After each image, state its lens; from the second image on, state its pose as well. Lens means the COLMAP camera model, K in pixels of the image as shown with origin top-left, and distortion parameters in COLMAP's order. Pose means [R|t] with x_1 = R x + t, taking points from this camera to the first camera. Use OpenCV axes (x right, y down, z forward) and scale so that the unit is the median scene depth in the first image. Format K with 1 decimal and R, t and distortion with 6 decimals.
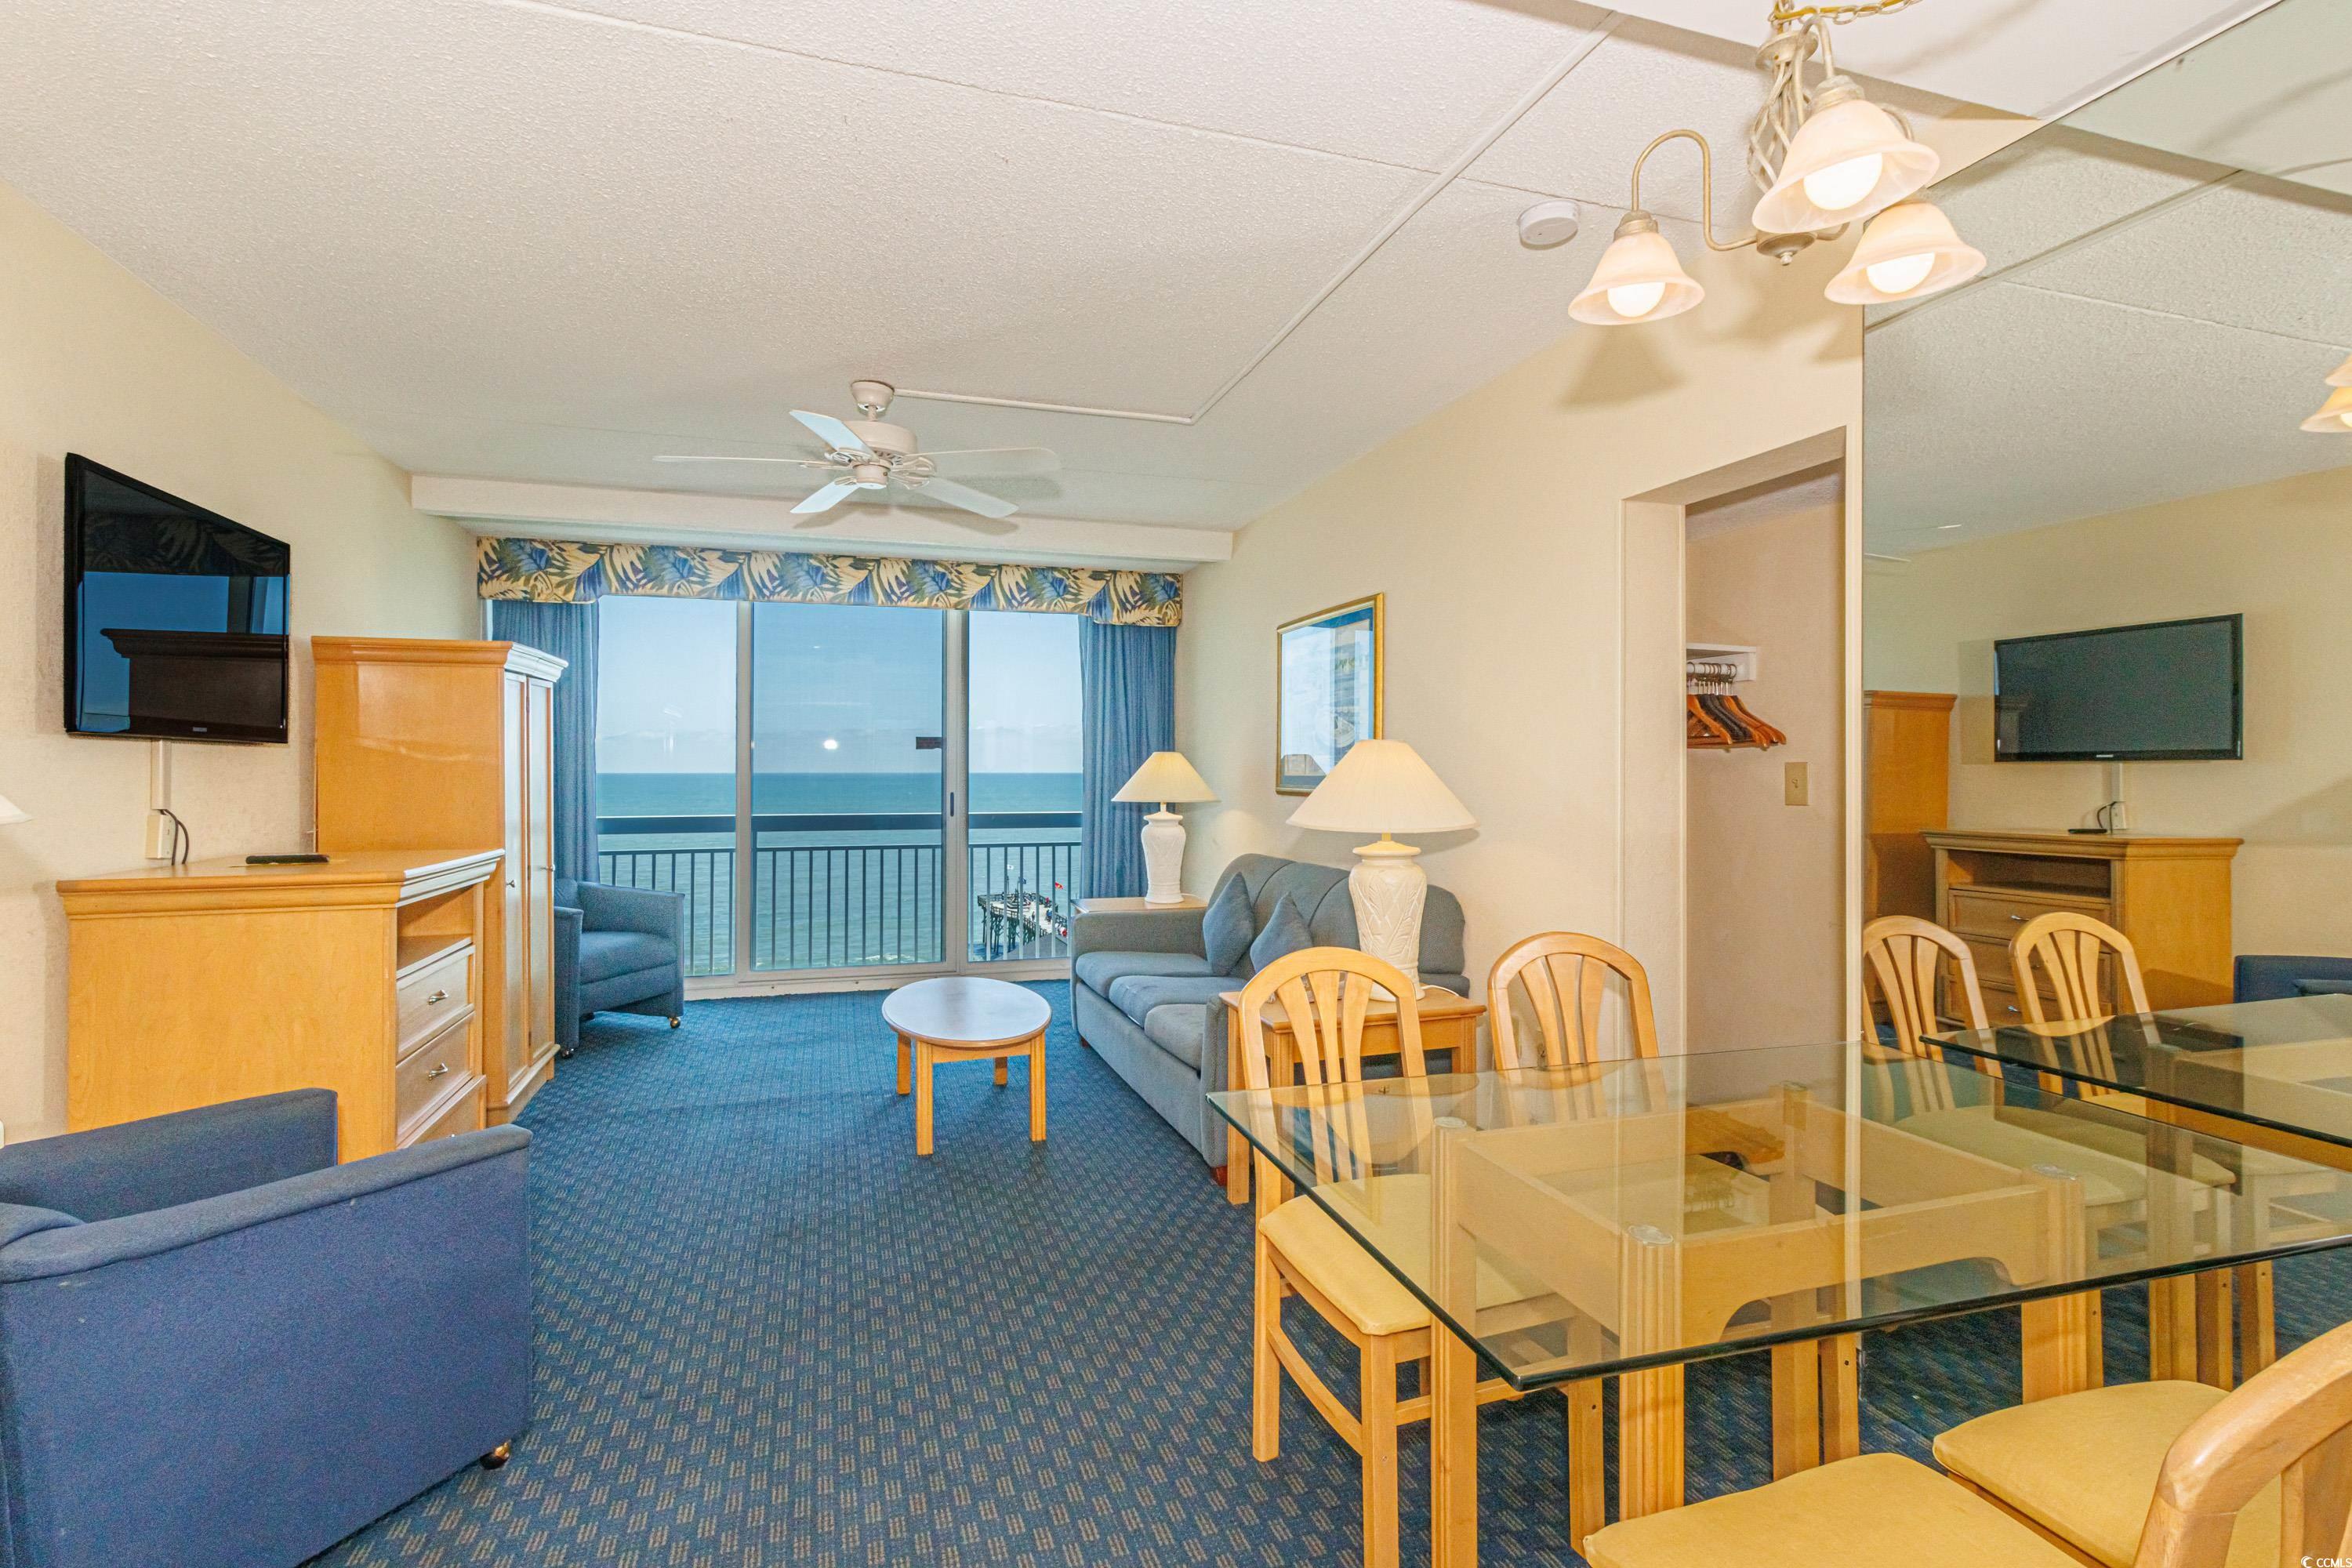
lens RADIAL K [[1077.8, 0, 1172.4], [0, 1077.8, 775.0], [0, 0, 1]] dist [0.000654, -0.000026]
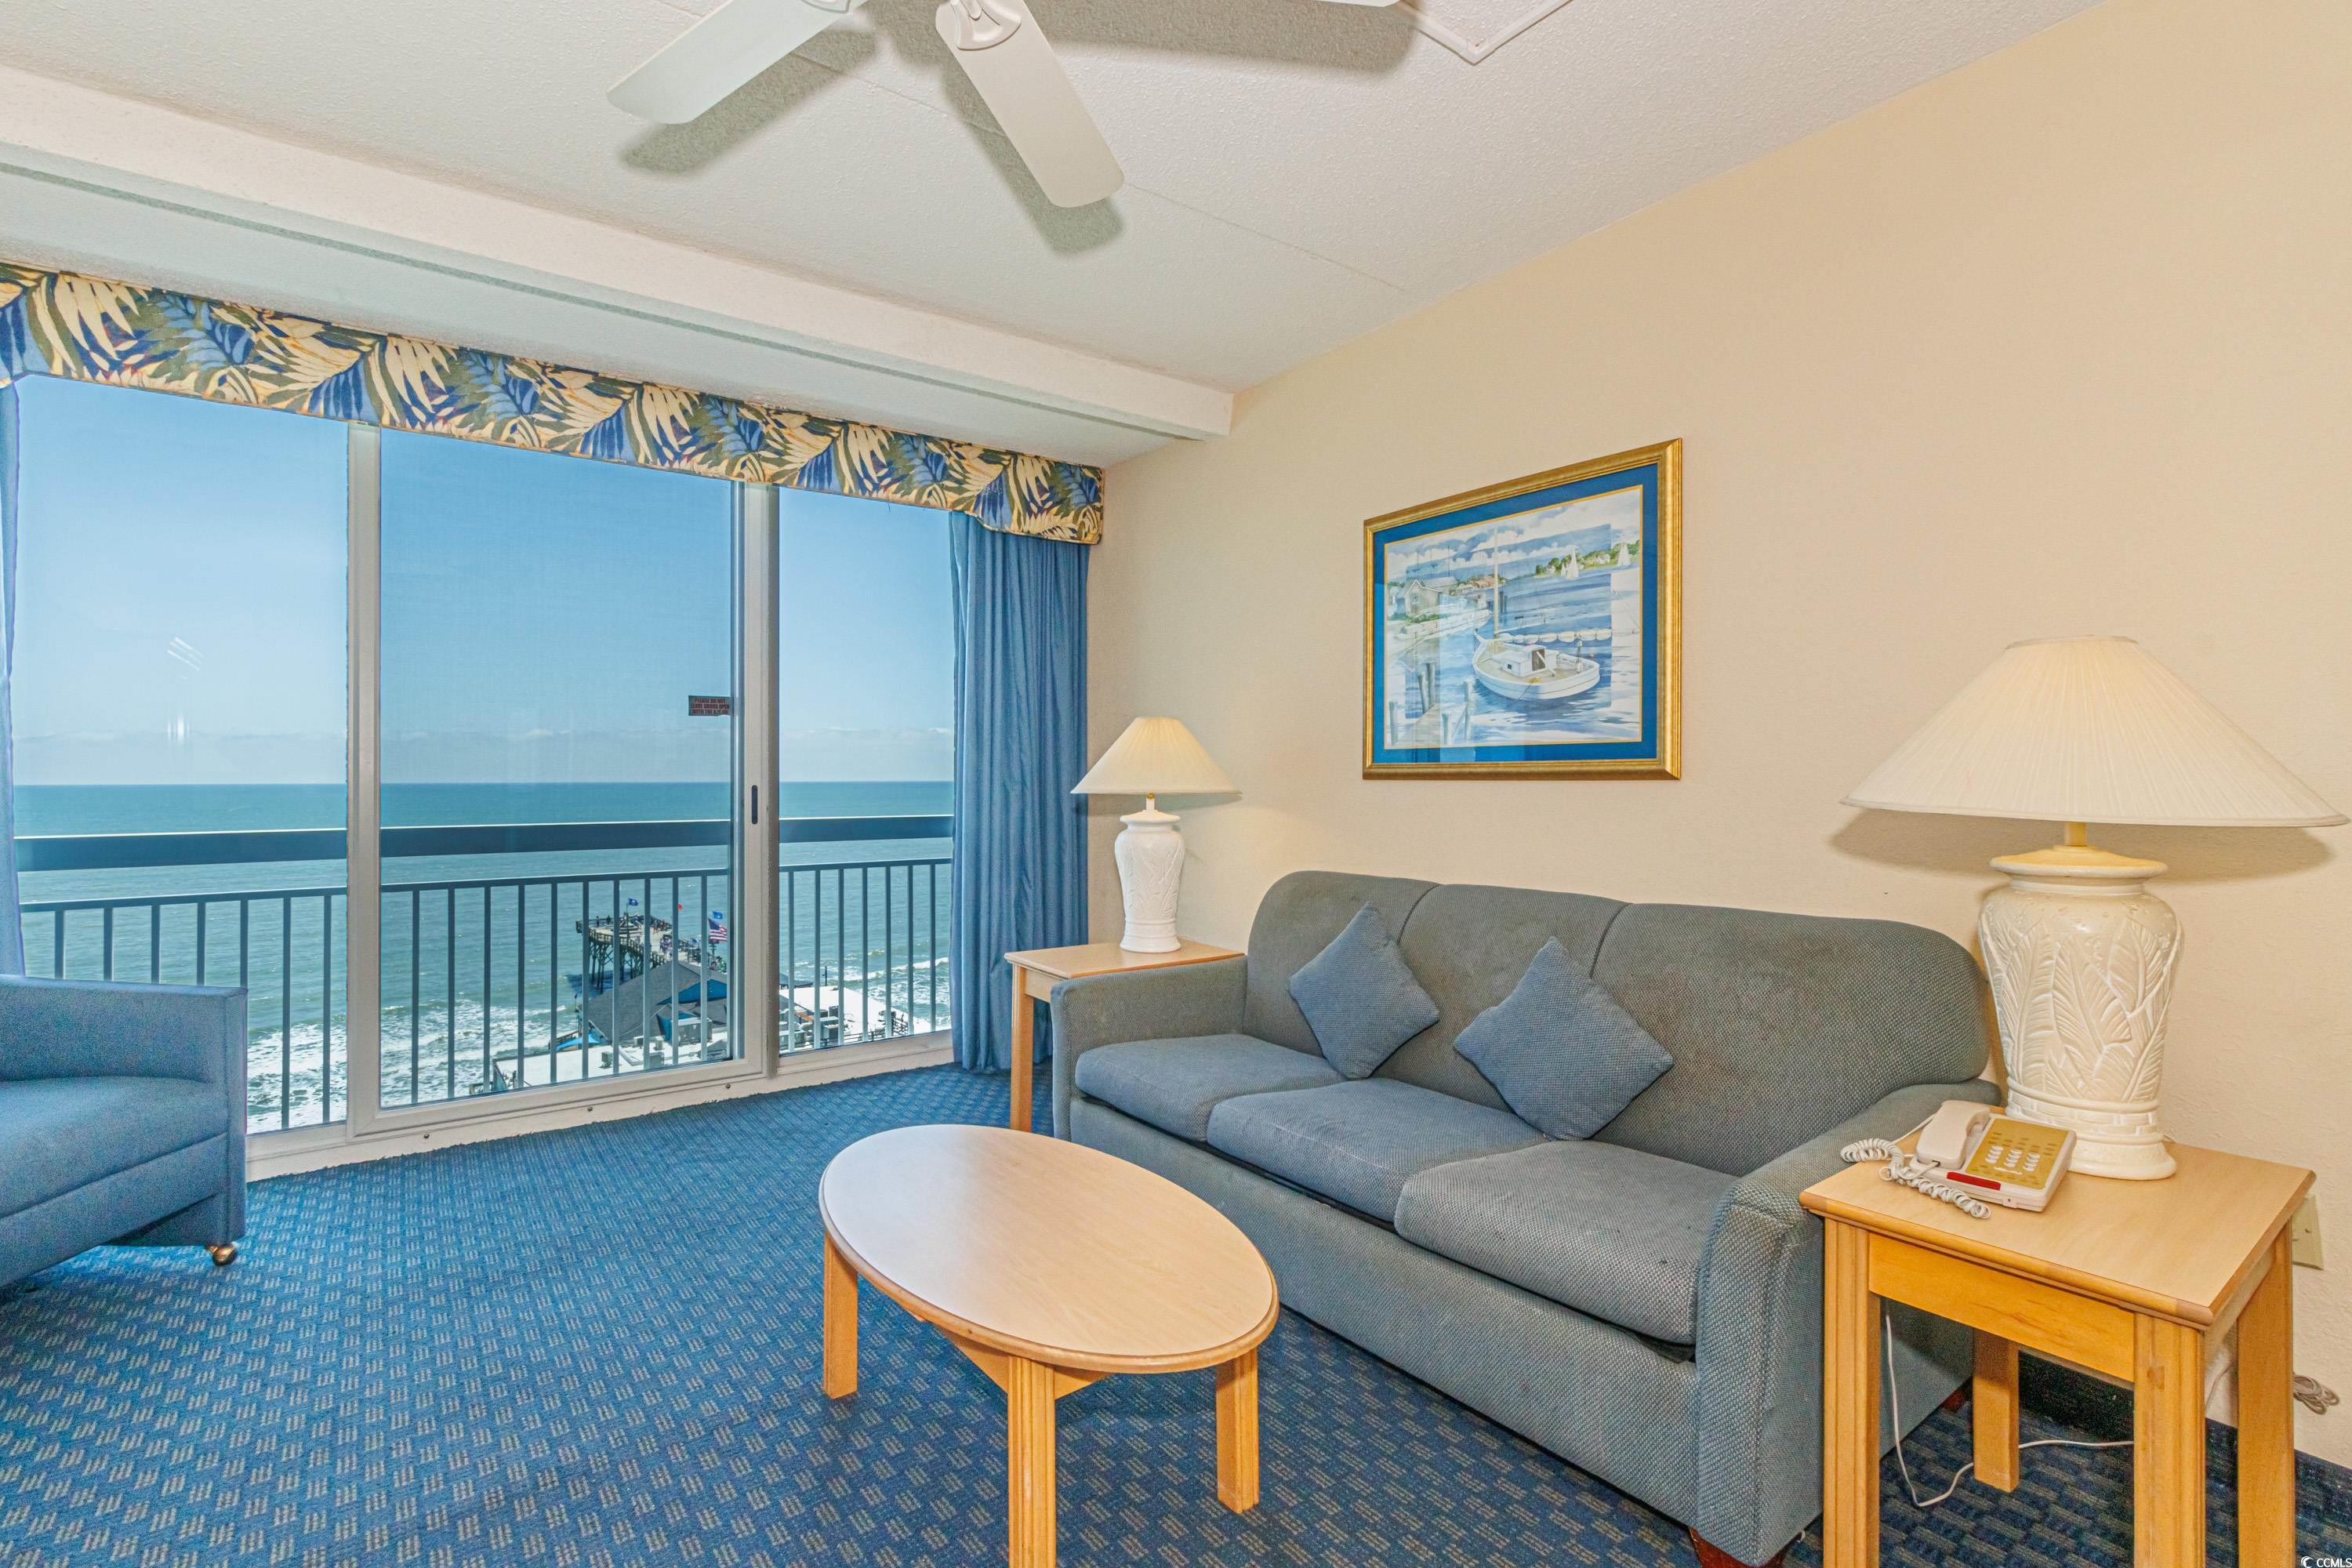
lens RADIAL K [[1077.8, 0, 1172.9], [0, 1077.8, 781.1], [0, 0, 1]] dist [0.000654, -0.000026]
pose [[0.945697, -0.005445, 0.325005, -0.182598], [0.005853, 0.999983, -0.000279, 0.015772], [-0.324997, 0.002166, 0.945712, 0.340821]]
